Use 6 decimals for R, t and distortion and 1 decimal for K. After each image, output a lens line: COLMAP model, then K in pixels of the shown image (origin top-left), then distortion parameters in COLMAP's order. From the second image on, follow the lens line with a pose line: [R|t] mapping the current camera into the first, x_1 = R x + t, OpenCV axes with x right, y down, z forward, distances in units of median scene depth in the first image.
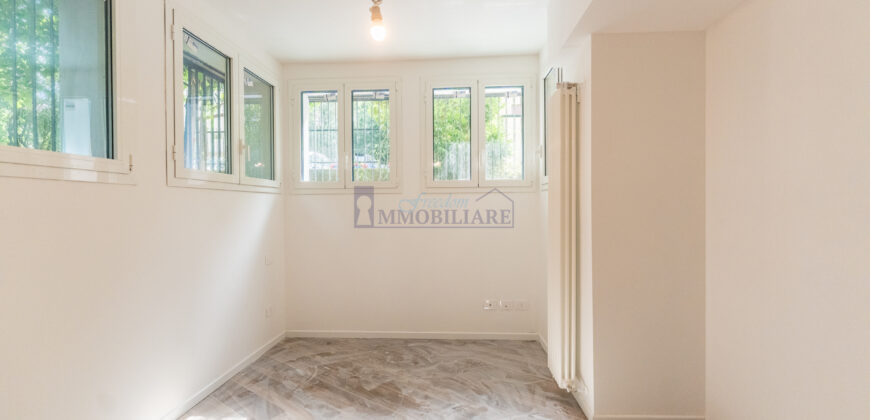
lens RADIAL K [[346.0, 0, 432.6], [0, 346.0, 210.0], [0, 0, 1]] dist [0.000606, -0.001761]
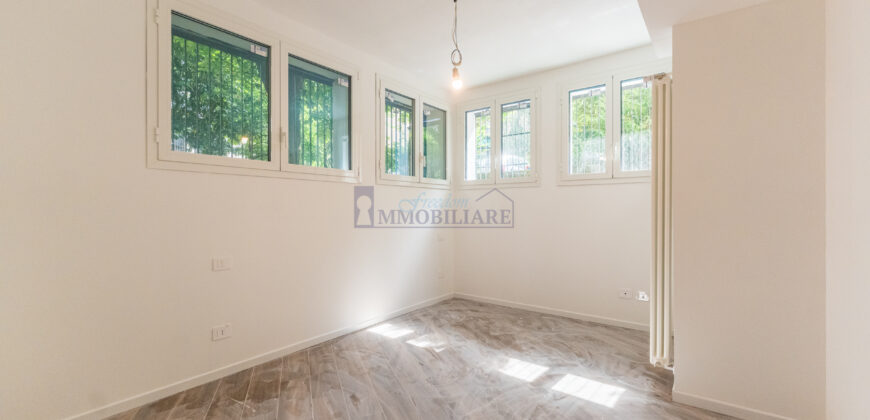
lens RADIAL K [[346.0, 0, 436.3], [0, 346.0, 215.7], [0, 0, 1]] dist [0.000606, -0.001761]
pose [[0.834264, 0.017526, -0.551087, 0.314971], [-0.011440, 0.999830, 0.014479, 0.042852], [0.551247, -0.005775, 0.834322, -0.192187]]
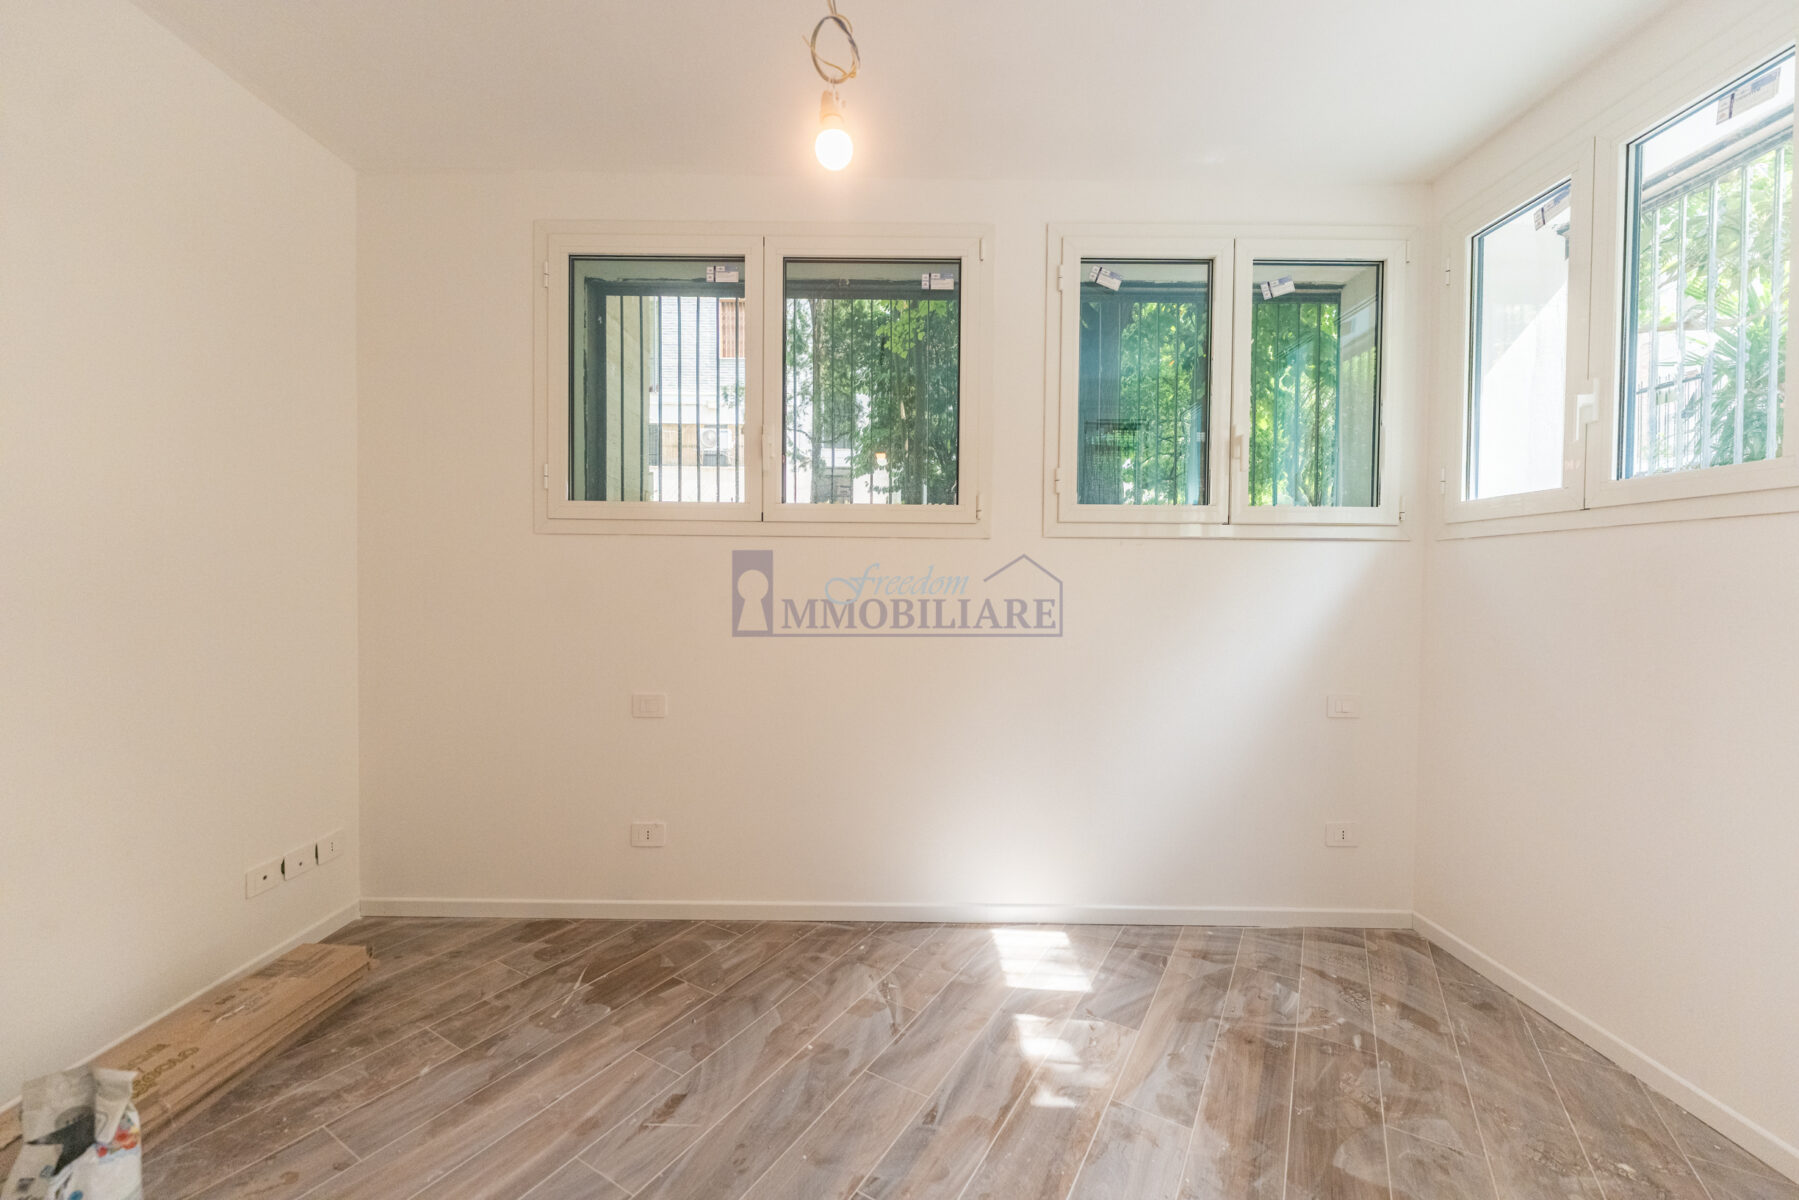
lens RADIAL K [[712.7, 0, 906.7], [0, 712.7, 607.8], [0, 0, 1]] dist [-0.000594, 0.000160]
pose [[0.077920, 0.040373, -0.996142, 0.350697], [-0.022240, 0.999001, 0.038749, 0.008609], [0.996711, 0.019135, 0.078740, 0.493772]]
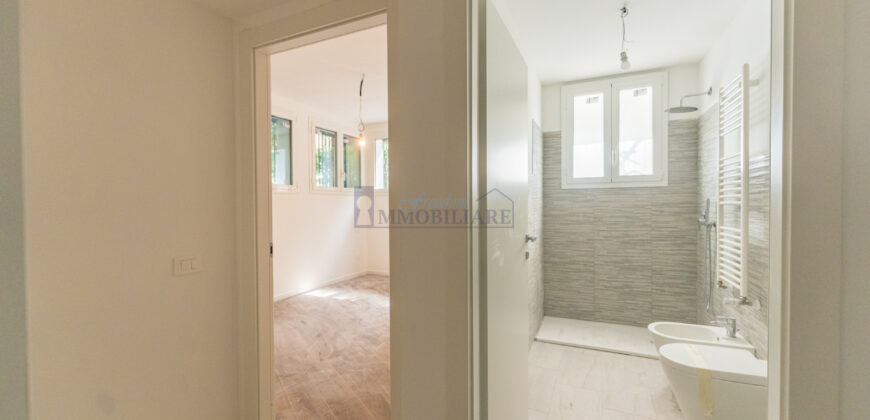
lens RADIAL K [[346.0, 0, 432.6], [0, 346.0, 207.6], [0, 0, 1]] dist [0.000606, -0.001761]
pose [[0.930688, 0.005120, -0.365779, 0.704486], [-0.002688, 0.999971, 0.007158, 0.007114], [0.365805, -0.005679, 0.930674, -0.721054]]
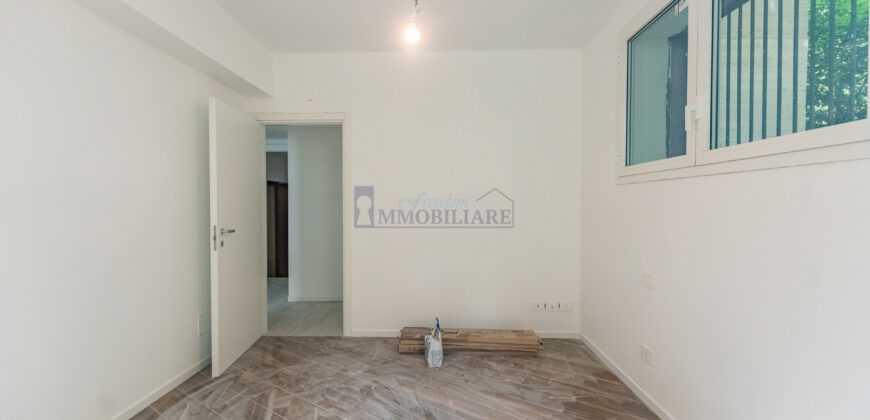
lens RADIAL K [[346.0, 0, 432.6], [0, 346.0, 210.5], [0, 0, 1]] dist [0.000606, -0.001761]
pose [[-0.998893, 0.006501, -0.046581, -0.079177], [0.005028, 0.999486, 0.031661, -0.004932], [0.046763, 0.031392, -0.998413, 0.989374]]
